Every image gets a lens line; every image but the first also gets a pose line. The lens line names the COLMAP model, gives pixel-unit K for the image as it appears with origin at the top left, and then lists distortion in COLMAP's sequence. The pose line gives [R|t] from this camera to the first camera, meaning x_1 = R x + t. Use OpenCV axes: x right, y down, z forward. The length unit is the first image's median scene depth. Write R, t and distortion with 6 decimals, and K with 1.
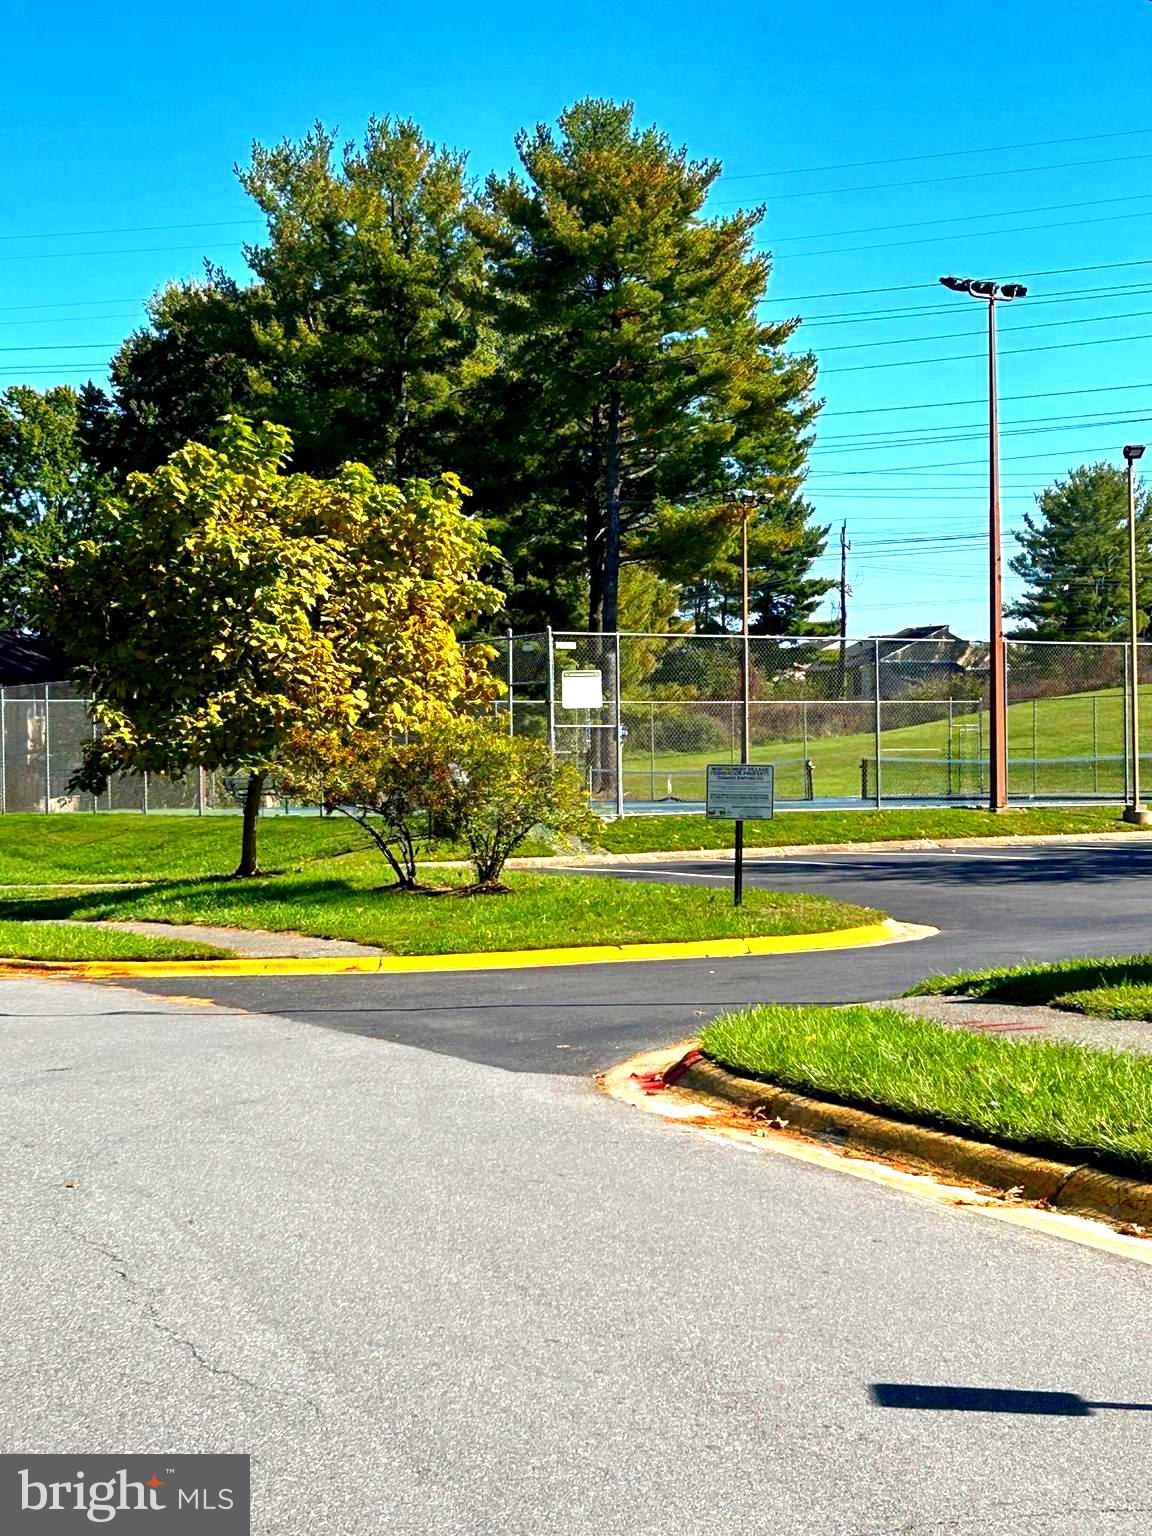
lens RADIAL K [[2899.2, 0, 576.0], [0, 2899.2, 768.0], [0, 0, 1]] dist [0.328263, -1.978641]
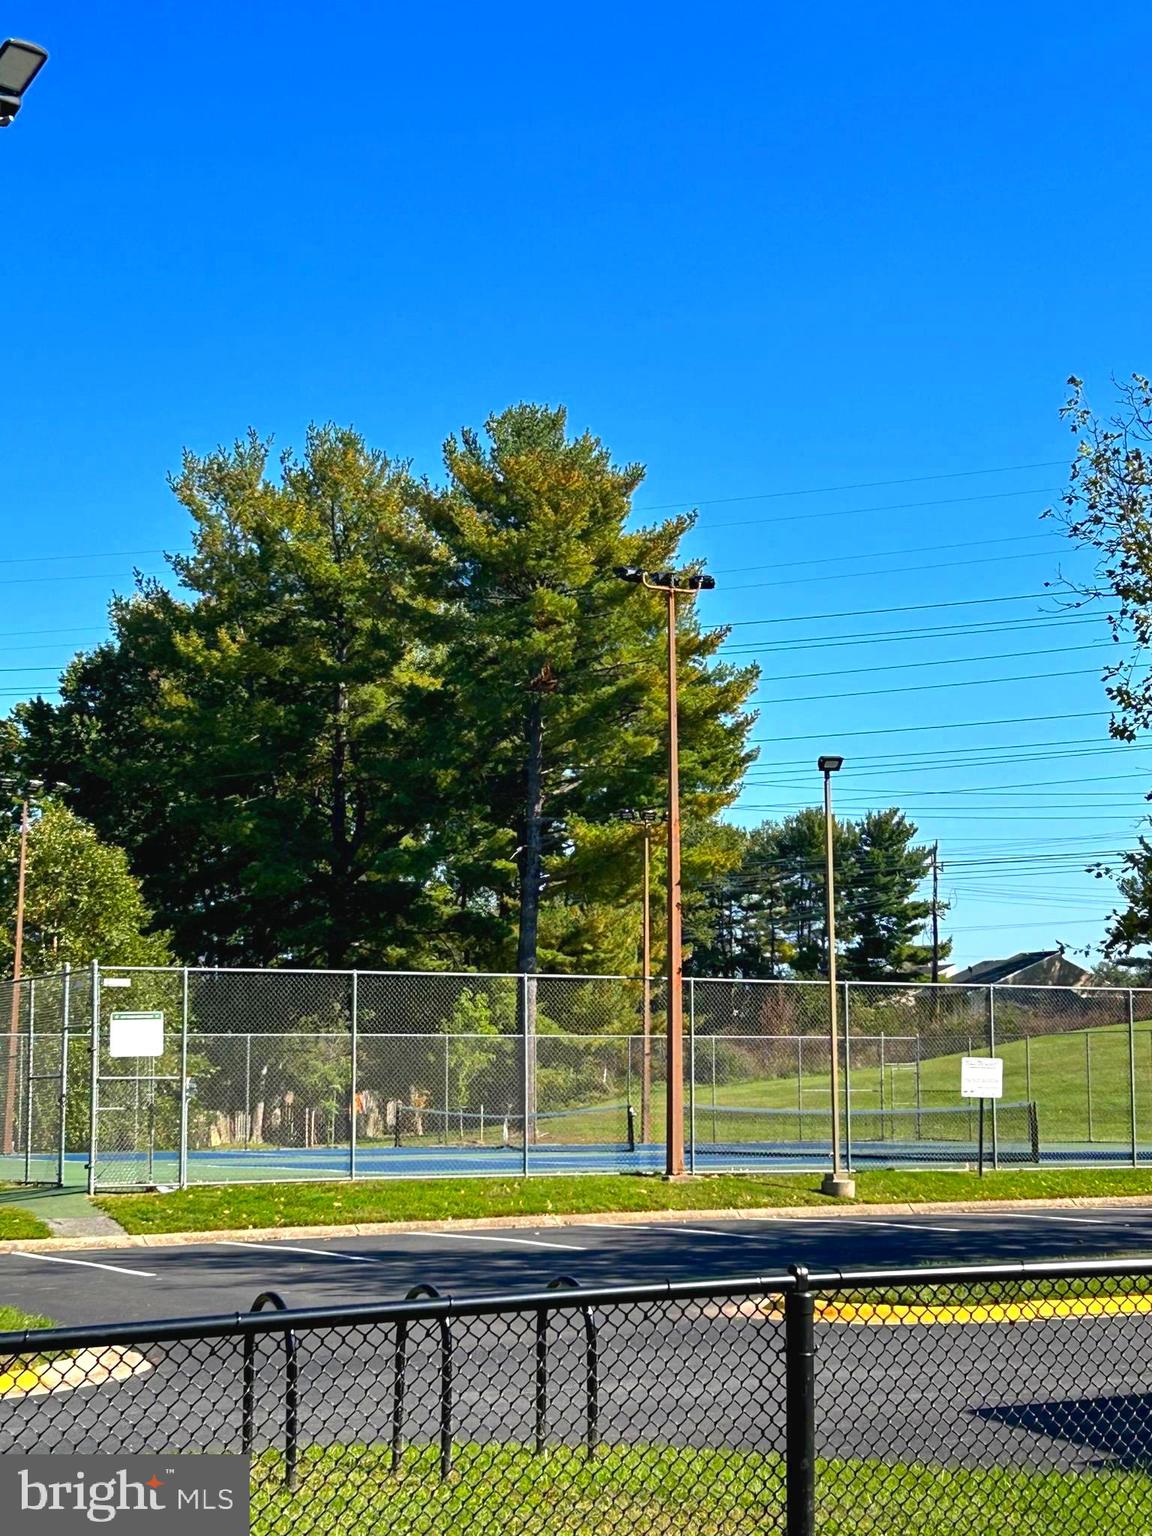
lens RADIAL K [[2899.2, 0, 576.0], [0, 2899.2, 768.0], [0, 0, 1]] dist [0.328263, -1.978641]
pose [[0.997735, 0.002119, -0.067240, 0.086330], [-0.009464, 0.993985, -0.109109, -0.005632], [0.066605, 0.109498, 0.991753, 0.067956]]
